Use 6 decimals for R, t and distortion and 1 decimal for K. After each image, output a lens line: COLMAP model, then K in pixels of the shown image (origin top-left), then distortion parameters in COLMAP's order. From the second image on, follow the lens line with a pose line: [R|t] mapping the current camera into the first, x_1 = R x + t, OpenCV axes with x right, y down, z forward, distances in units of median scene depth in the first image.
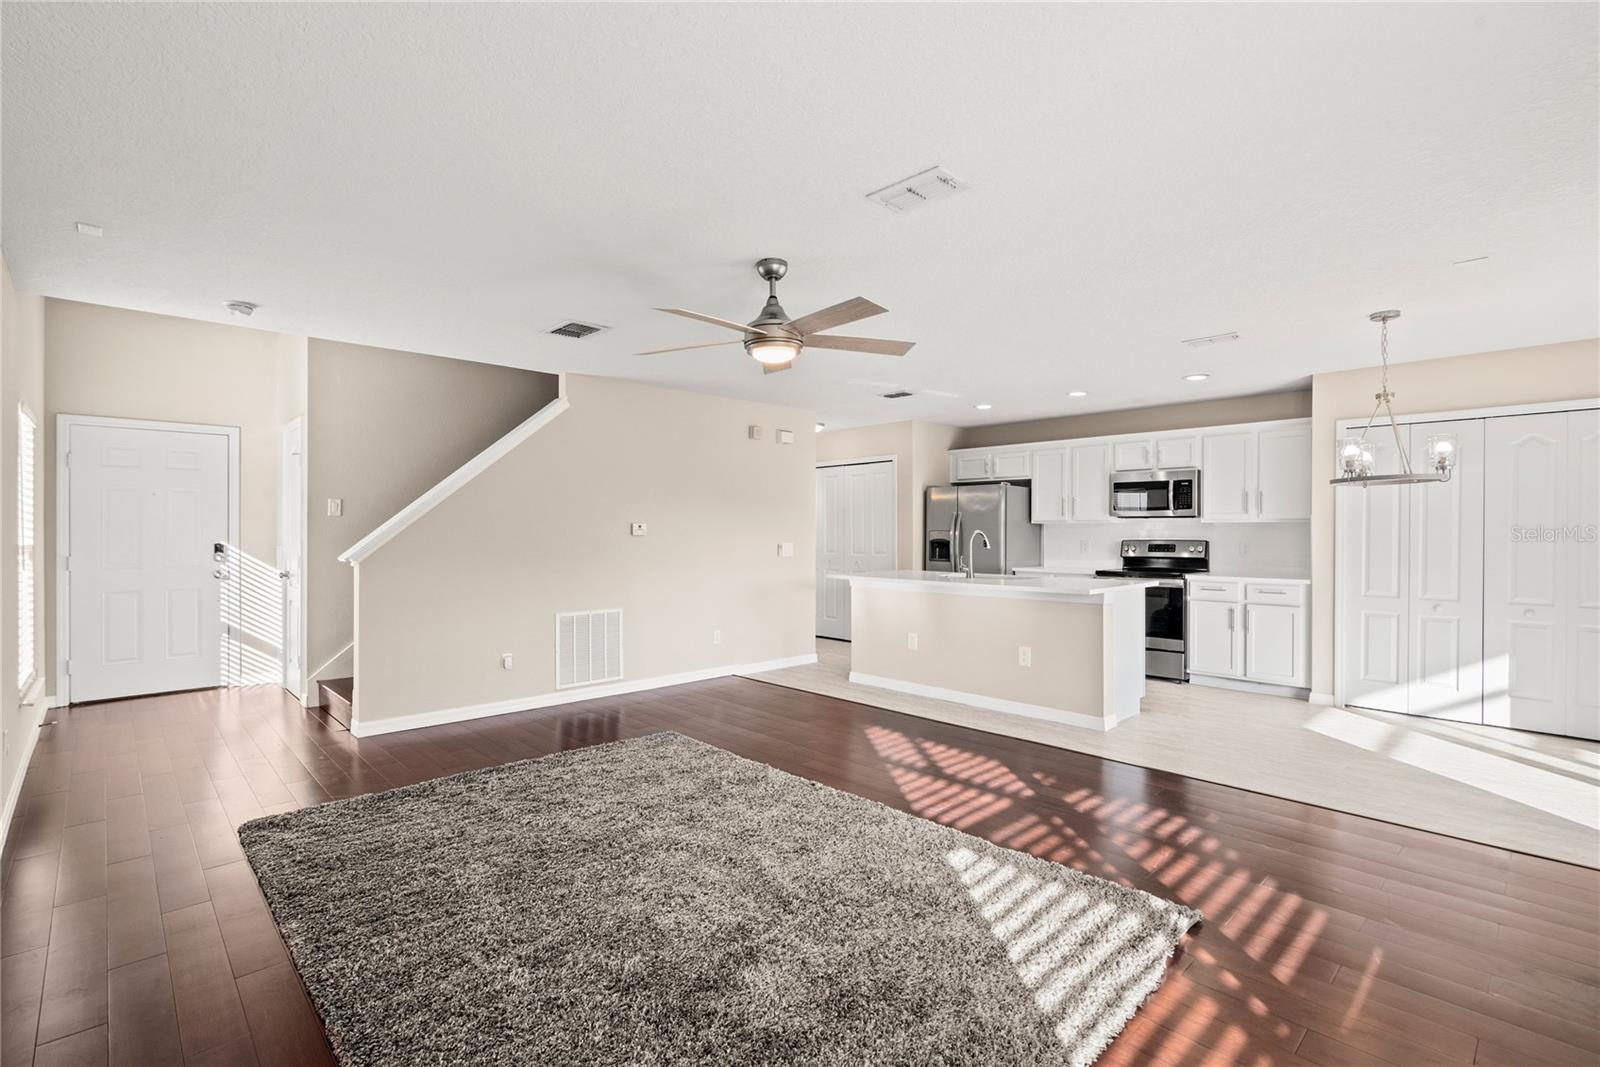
lens RADIAL K [[732.3, 0, 792.4], [0, 732.3, 528.9], [0, 0, 1]] dist [-0.009292, 0.000325]
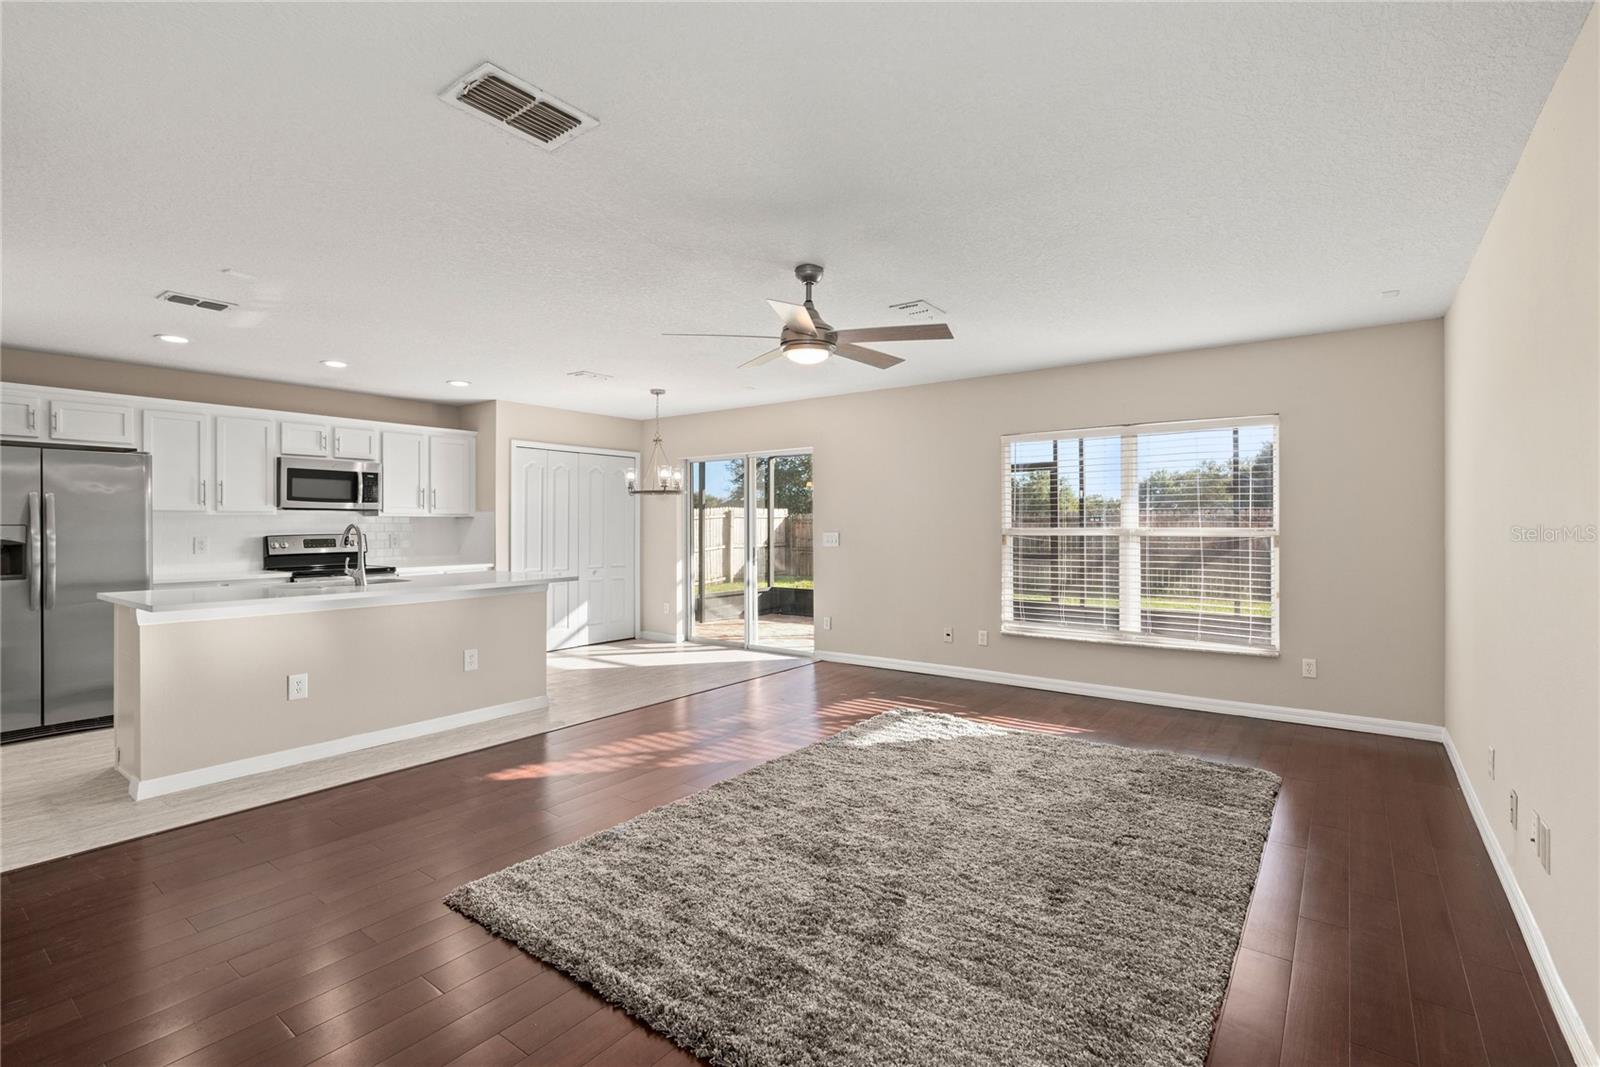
lens RADIAL K [[732.3, 0, 800.8], [0, 732.3, 526.6], [0, 0, 1]] dist [-0.009292, 0.000325]
pose [[-0.171529, -0.003609, 0.985172, -0.773619], [-0.001481, 0.999993, 0.003406, 0.002175], [-0.985178, -0.000875, -0.171533, 0.877434]]
